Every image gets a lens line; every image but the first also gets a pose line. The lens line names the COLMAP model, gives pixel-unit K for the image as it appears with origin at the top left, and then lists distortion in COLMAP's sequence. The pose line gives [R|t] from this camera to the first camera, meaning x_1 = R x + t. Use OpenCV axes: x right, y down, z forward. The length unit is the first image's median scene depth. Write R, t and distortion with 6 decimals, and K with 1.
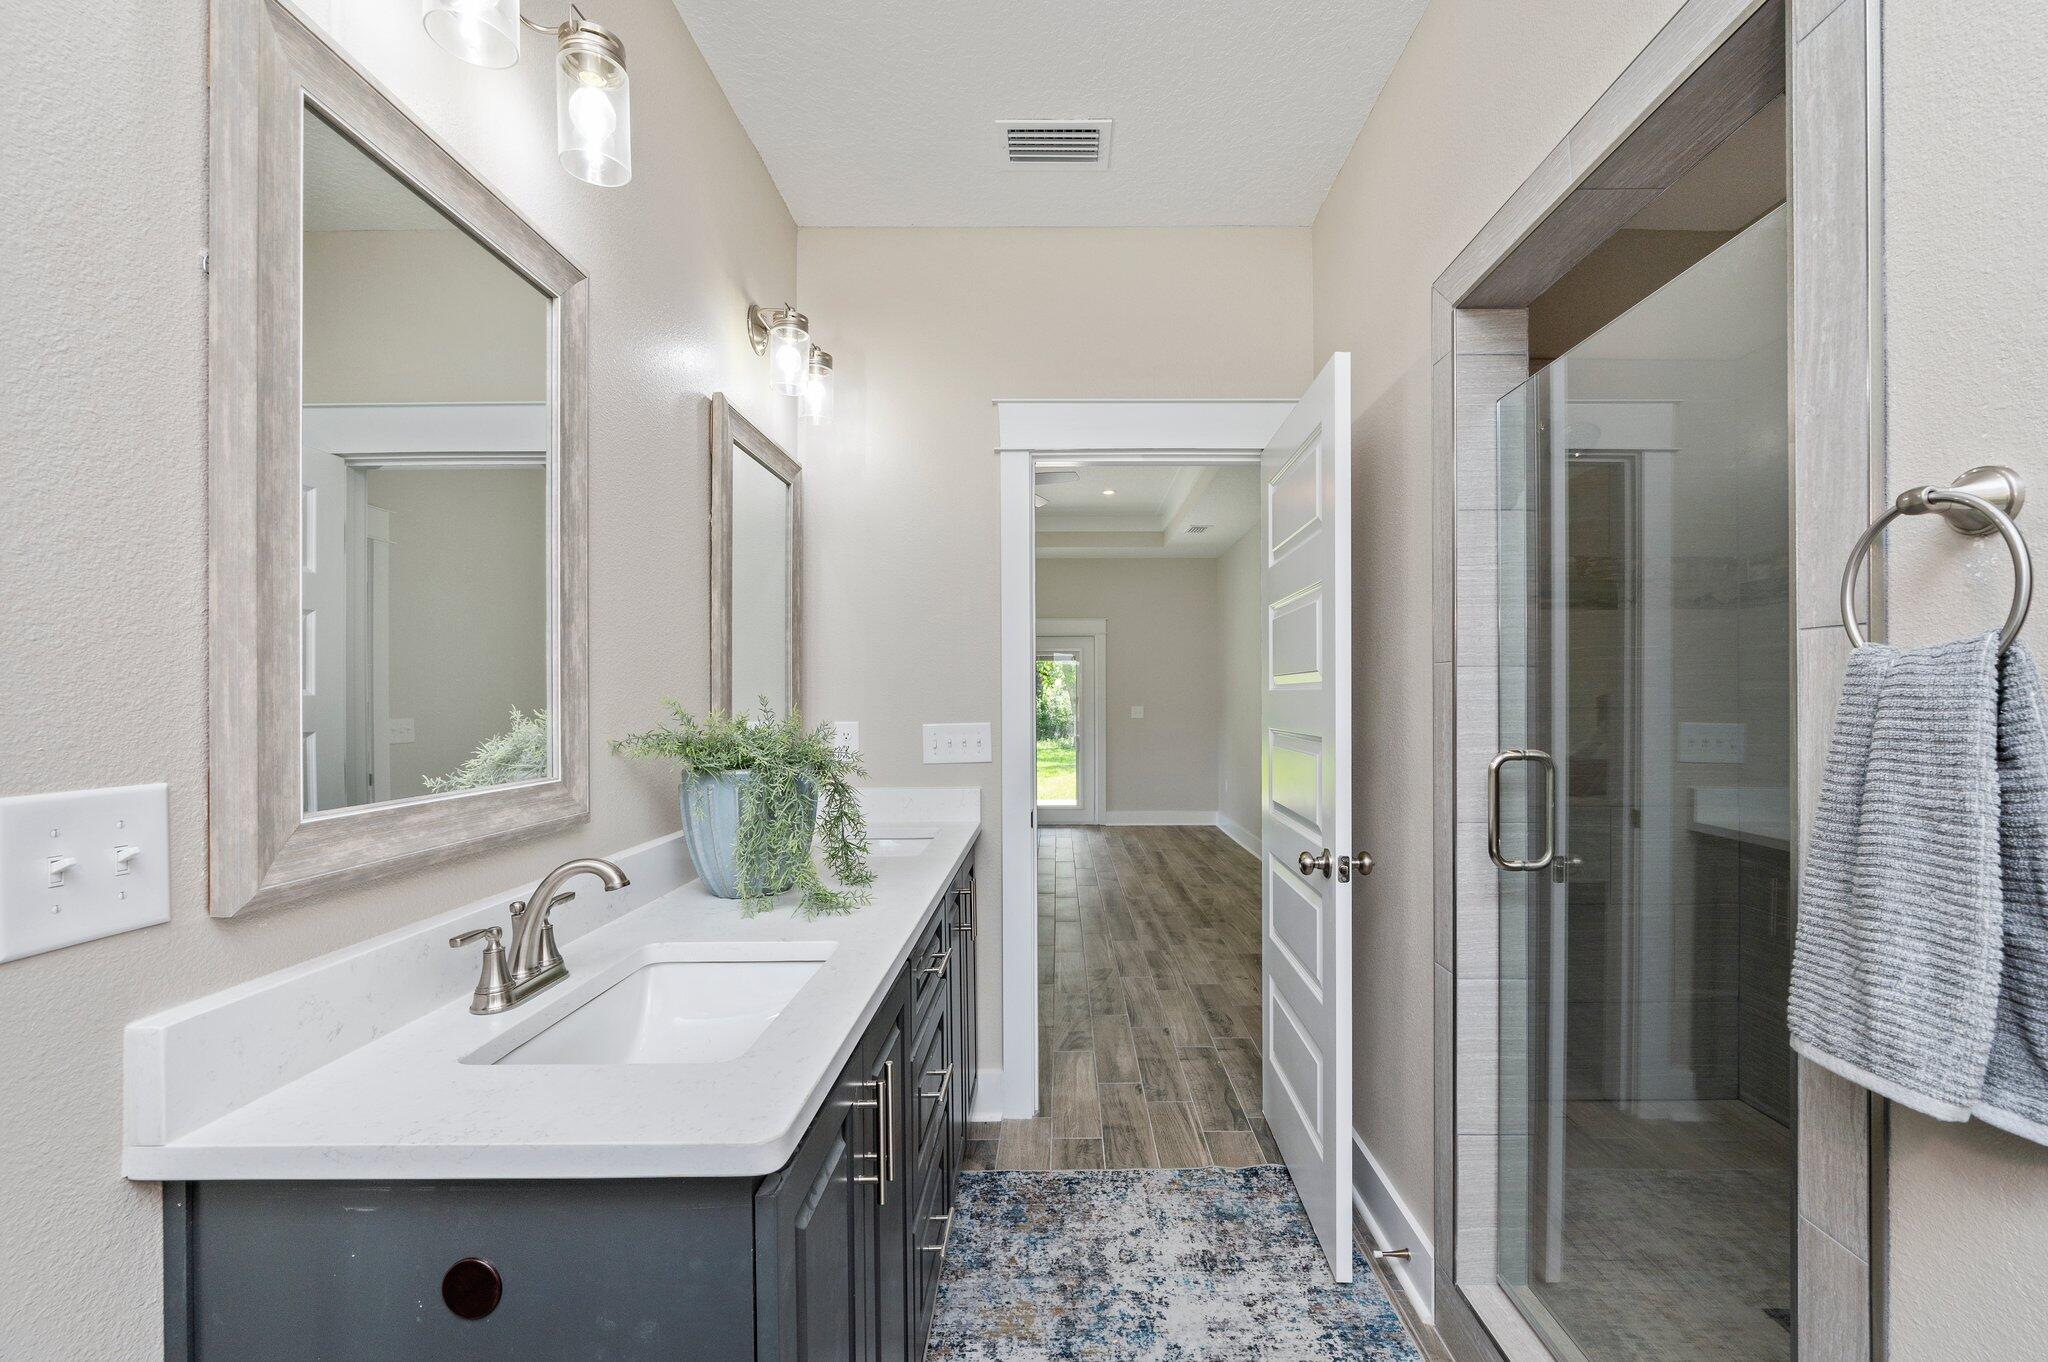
lens RADIAL K [[844.5, 0, 1058.1], [0, 844.5, 699.2], [0, 0, 1]] dist [-0.001324, 0.000077]
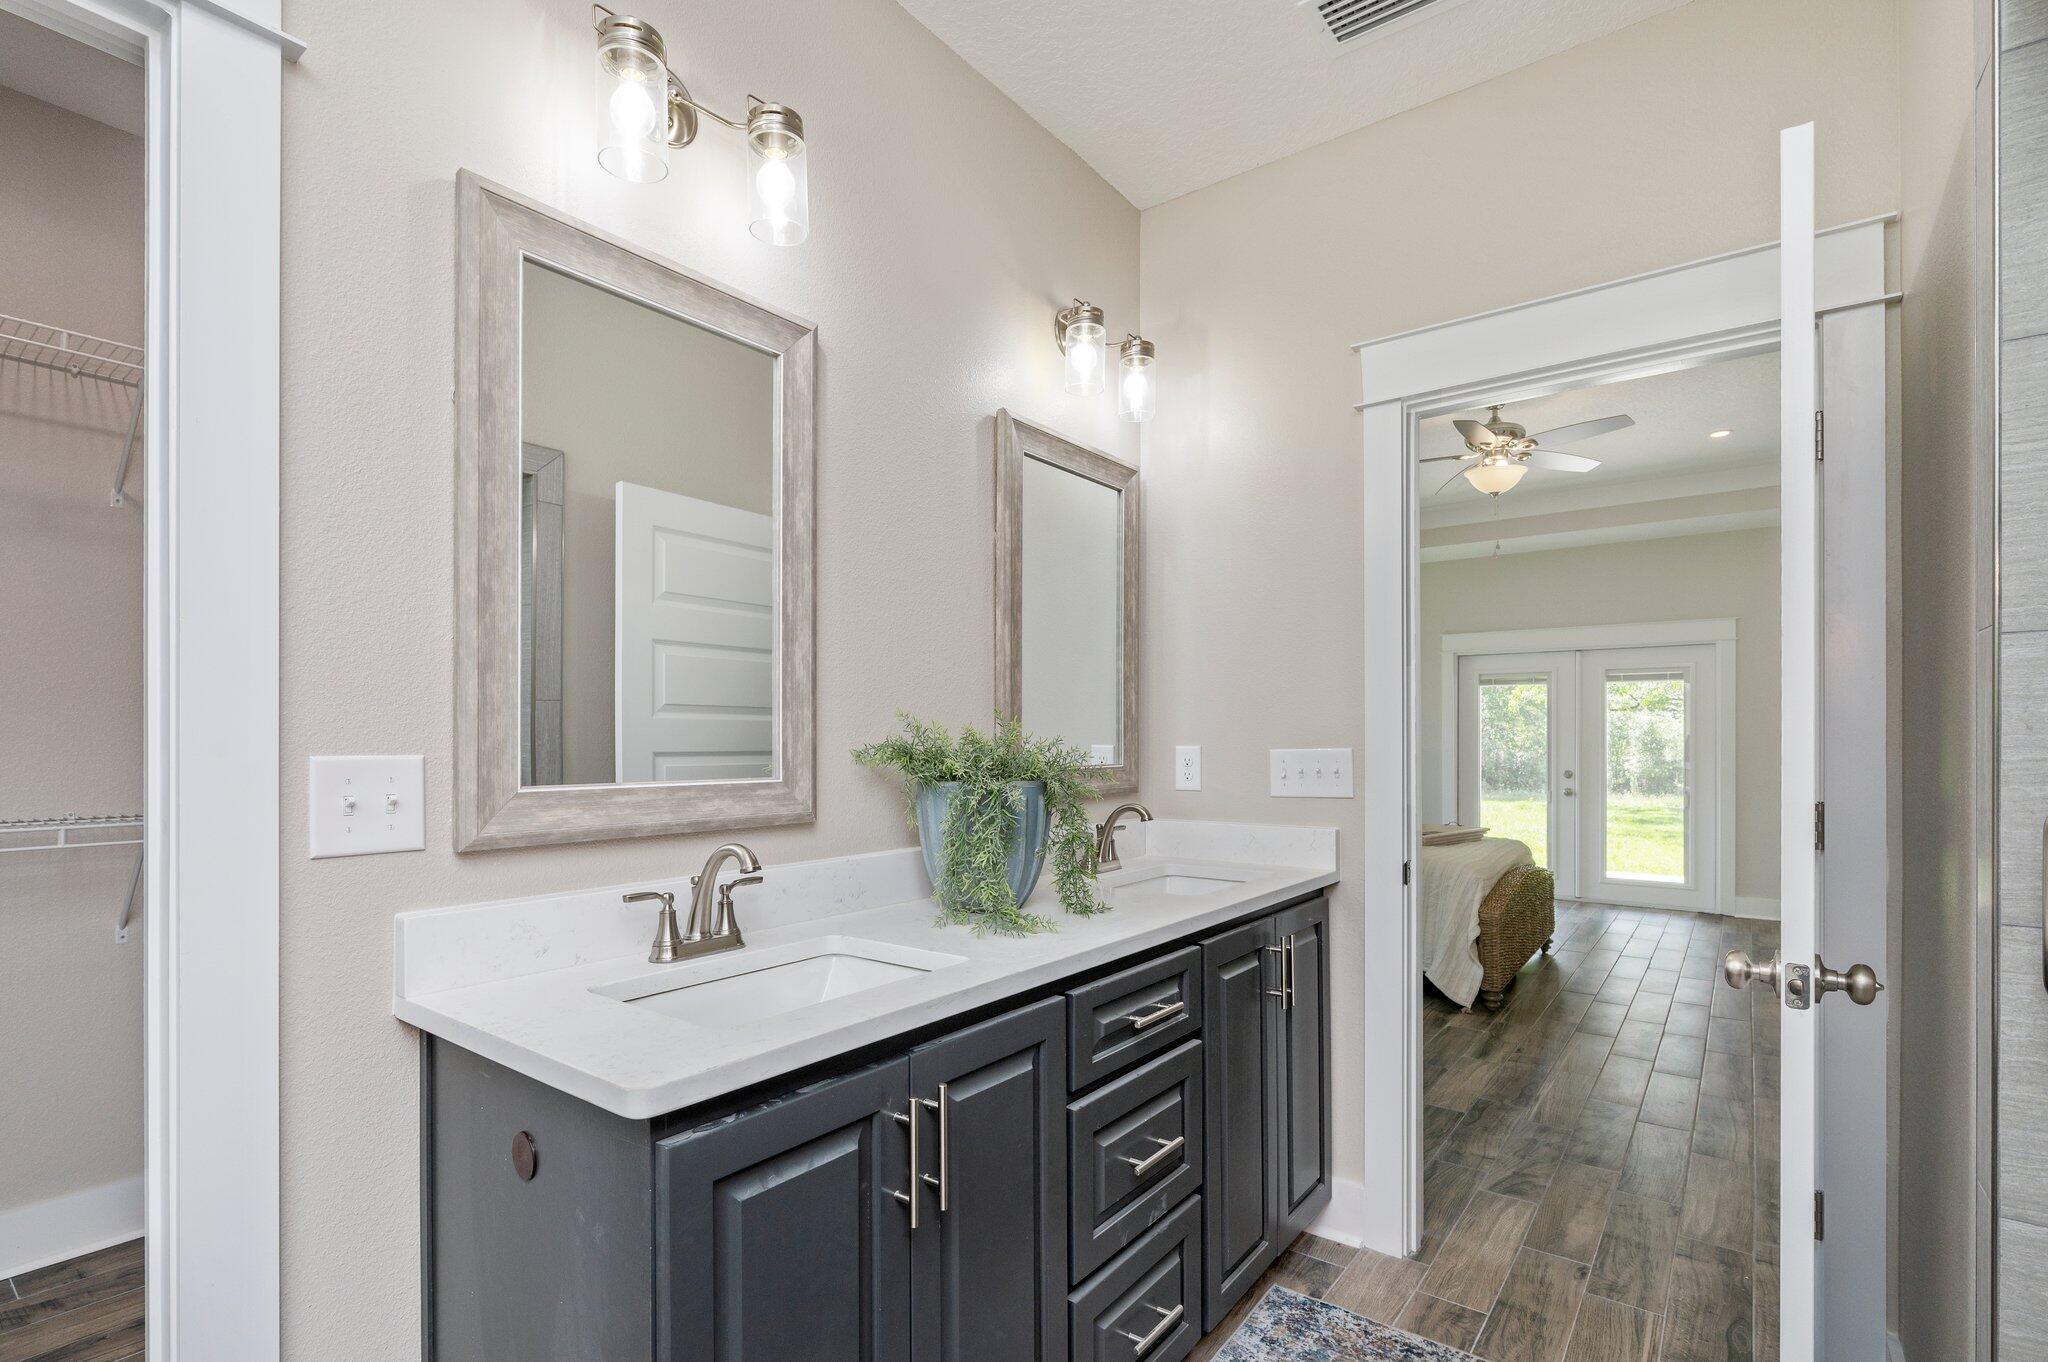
lens RADIAL K [[953.2, 0, 1024.5], [0, 953.2, 737.2], [0, 0, 1]] dist [0.001293, -0.000097]
pose [[0.795317, 0.001589, -0.606191, 0.311490], [-0.002982, 0.999995, -0.001290, 0.026933], [0.606186, 0.002834, 0.795318, 0.125578]]
